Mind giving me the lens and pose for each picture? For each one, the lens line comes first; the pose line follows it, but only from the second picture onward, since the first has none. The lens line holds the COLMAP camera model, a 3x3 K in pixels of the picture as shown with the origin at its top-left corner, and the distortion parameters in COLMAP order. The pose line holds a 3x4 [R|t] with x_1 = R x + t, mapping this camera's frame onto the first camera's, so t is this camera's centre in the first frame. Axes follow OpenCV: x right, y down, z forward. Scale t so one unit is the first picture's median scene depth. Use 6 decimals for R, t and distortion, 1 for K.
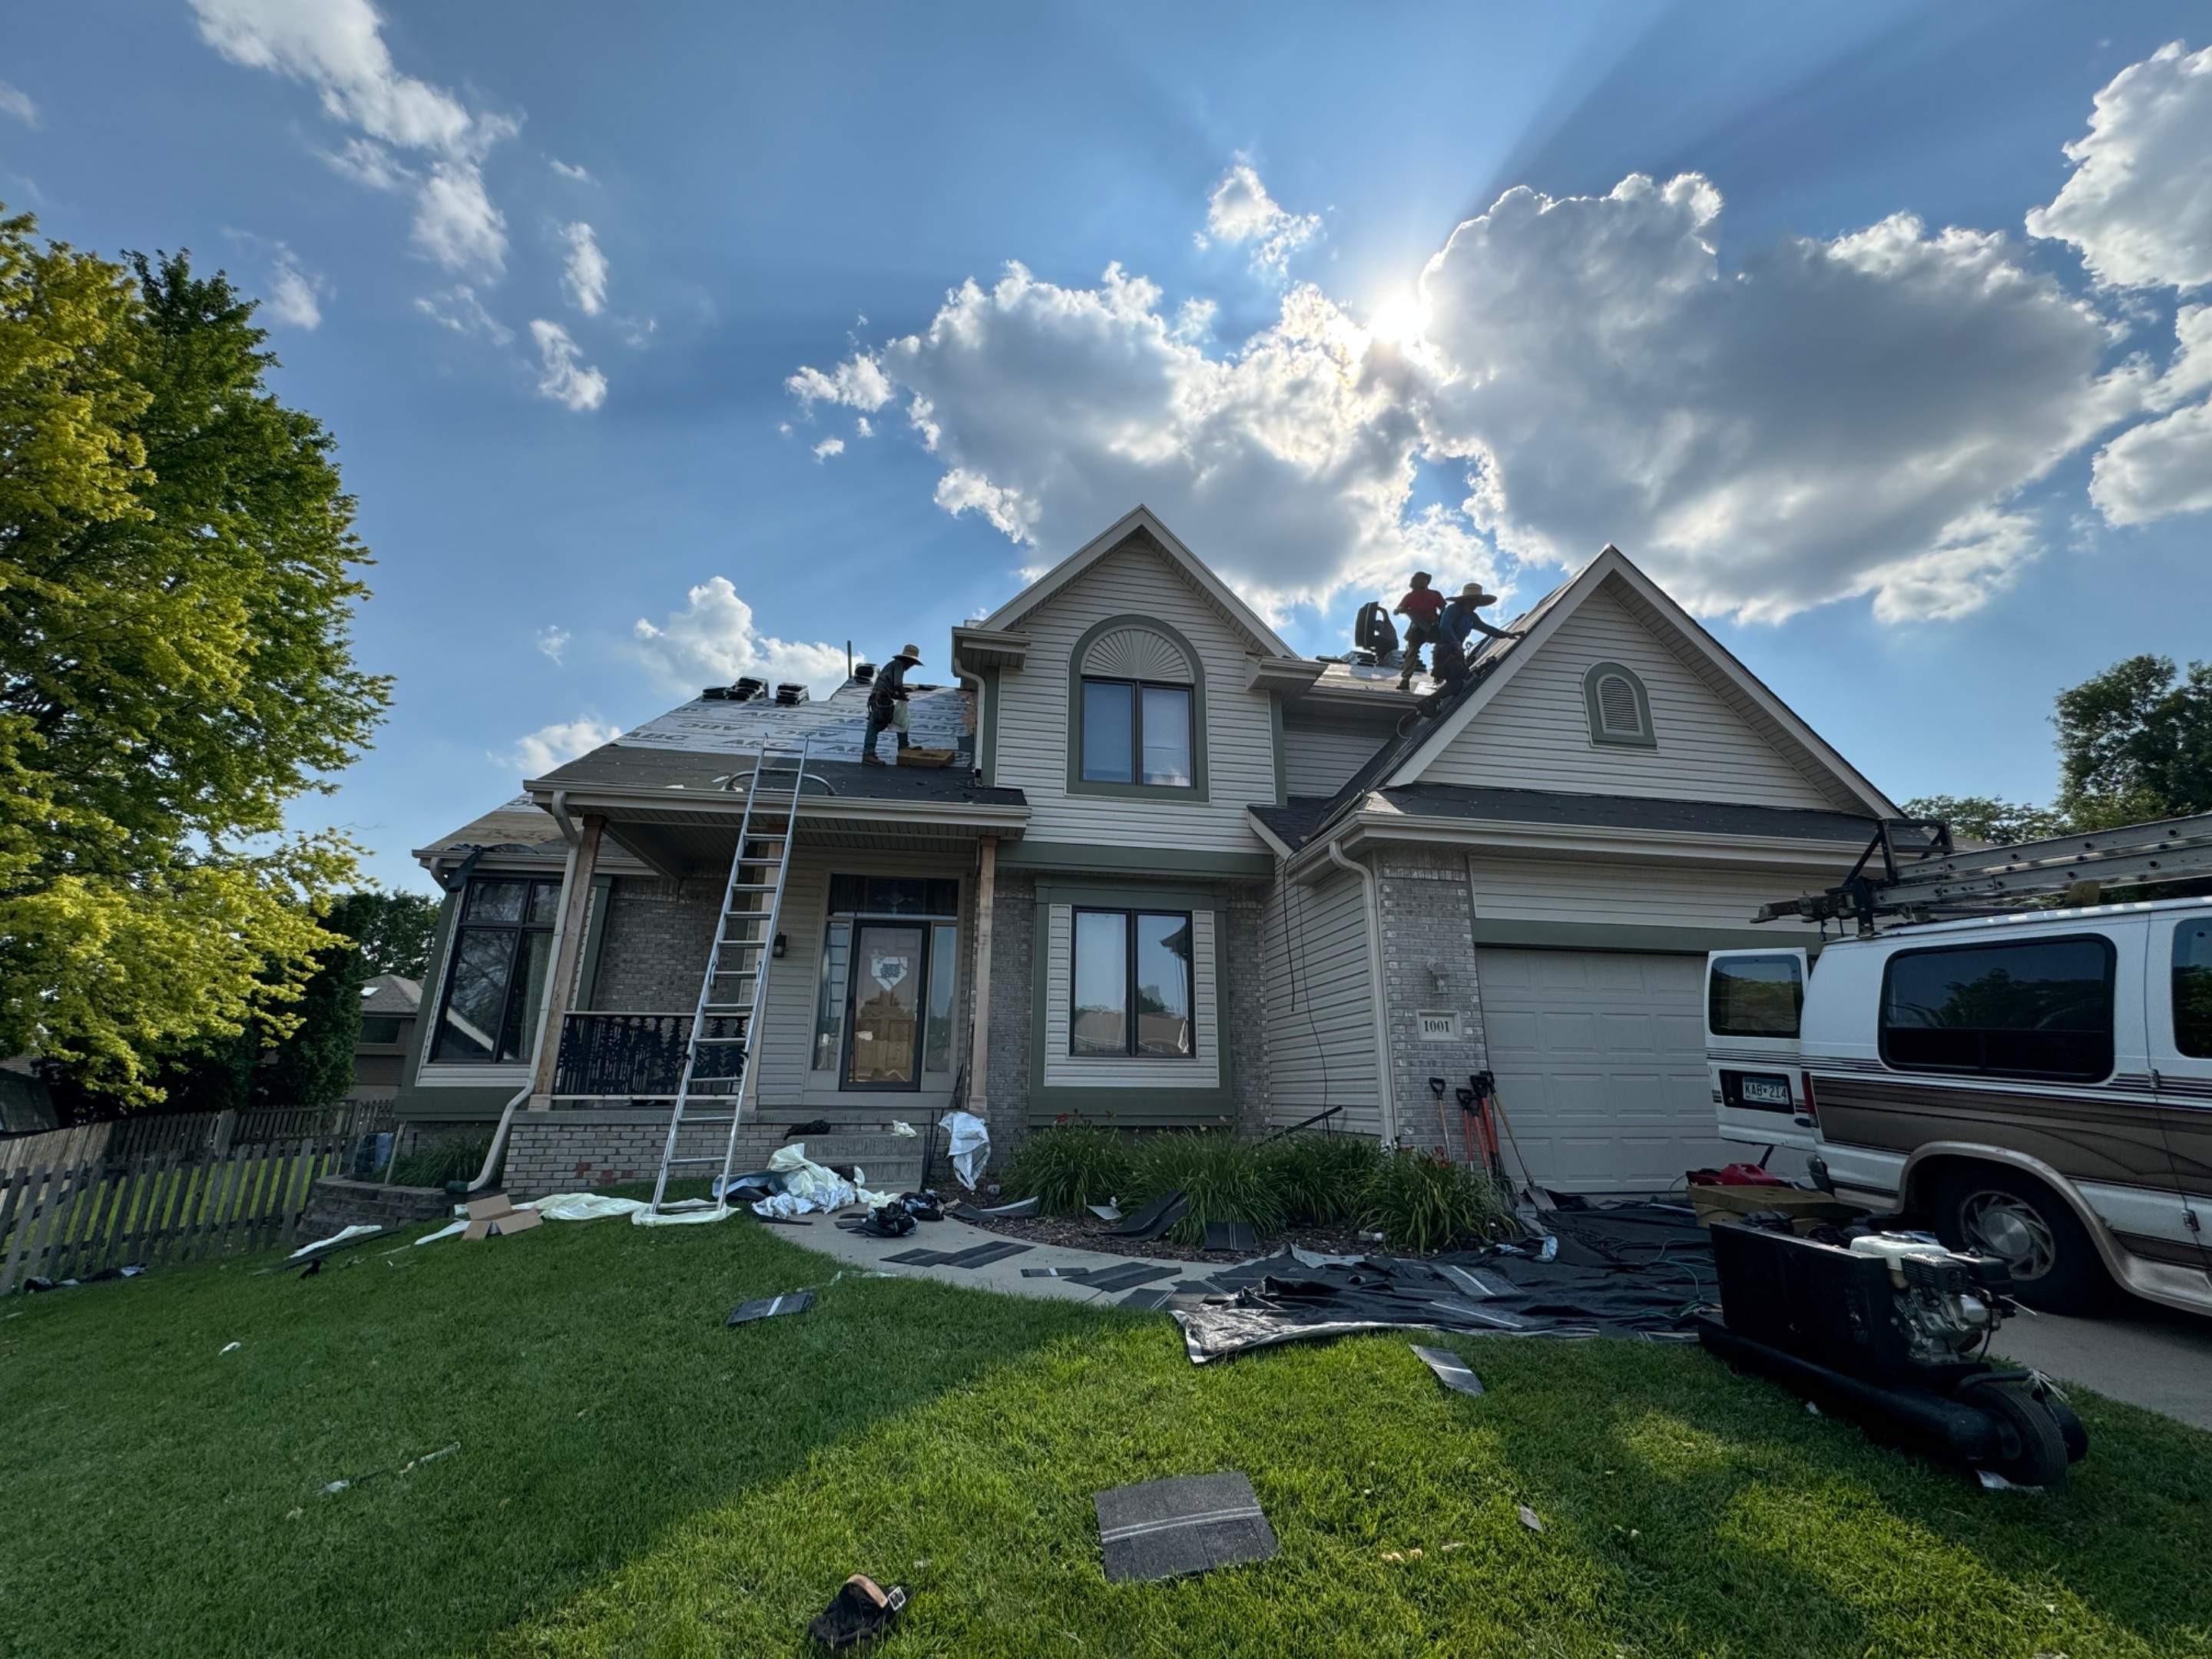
lens RADIAL K [[882.6, 0, 1106.0], [0, 882.6, 829.5], [0, 0, 1]] dist [-0.000960, -0.000058]
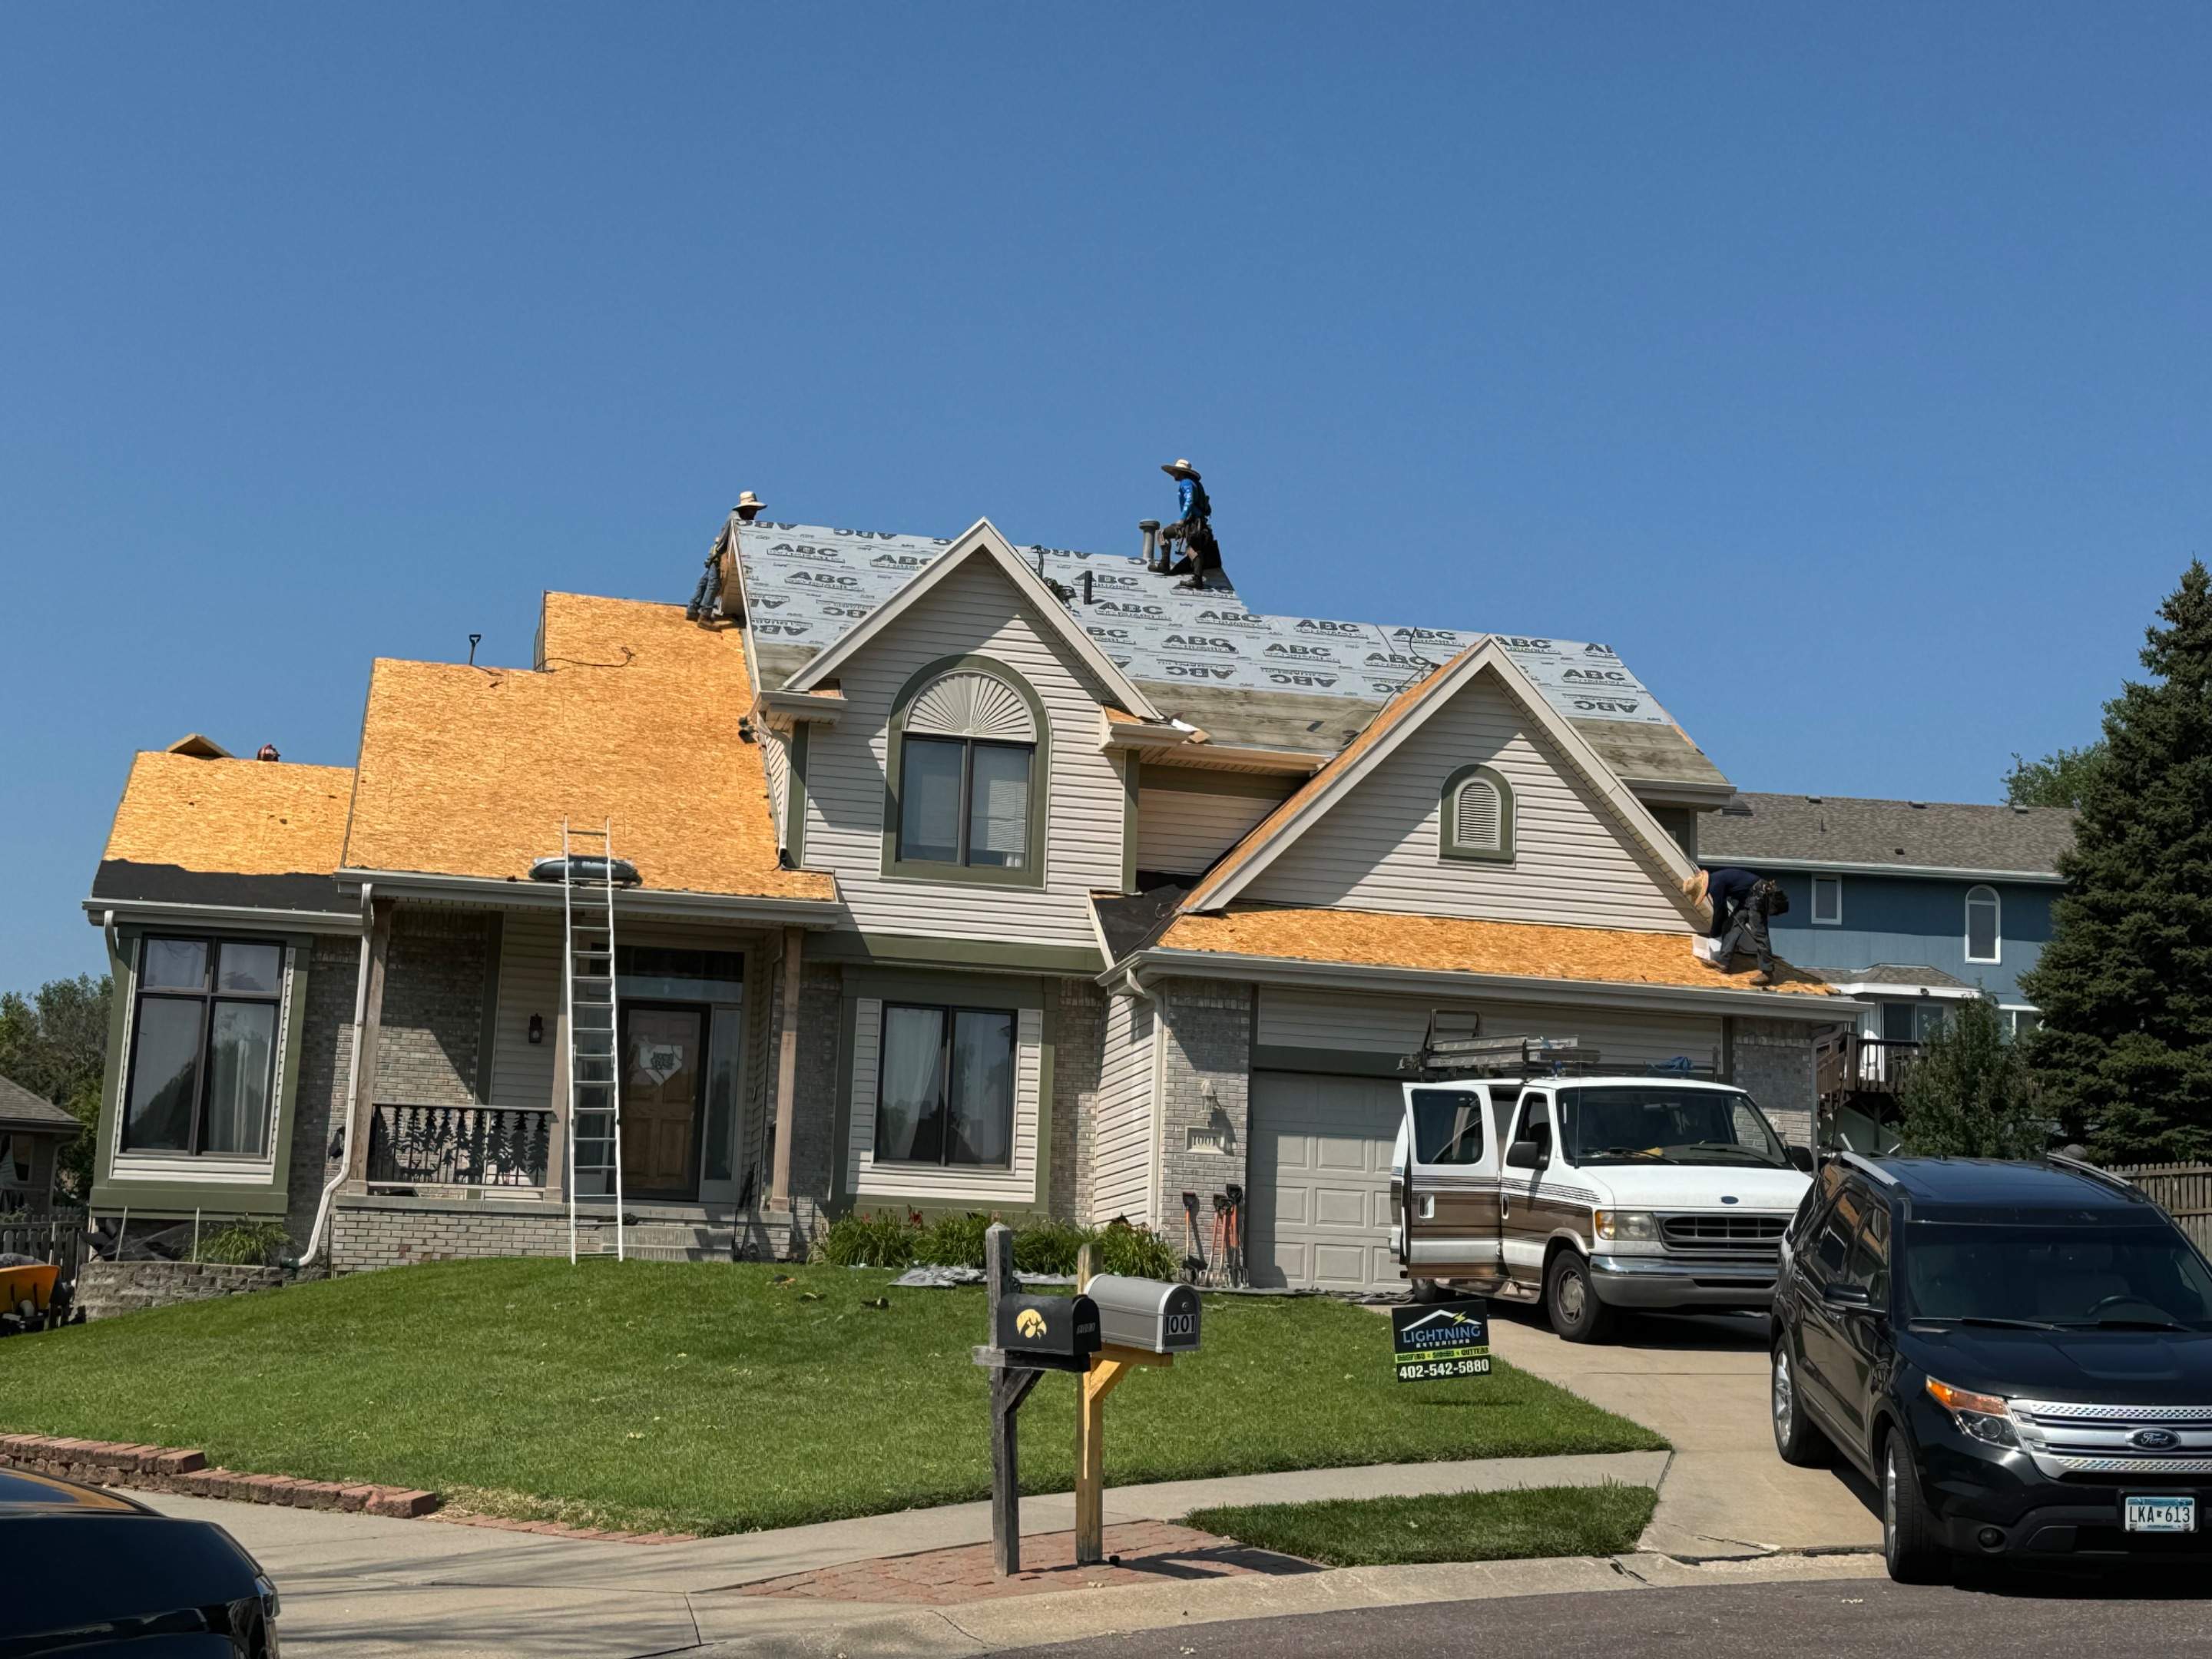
lens RADIAL K [[3098.1, 0, 1143.7], [0, 3098.1, 825.2], [0, 0, 1]] dist [0.075333, 0.161038]
pose [[0.998049, 0.039103, 0.048669, 0.069105], [-0.044149, 0.993242, 0.107338, -0.461700], [-0.044143, -0.109278, 0.993031, -2.224007]]
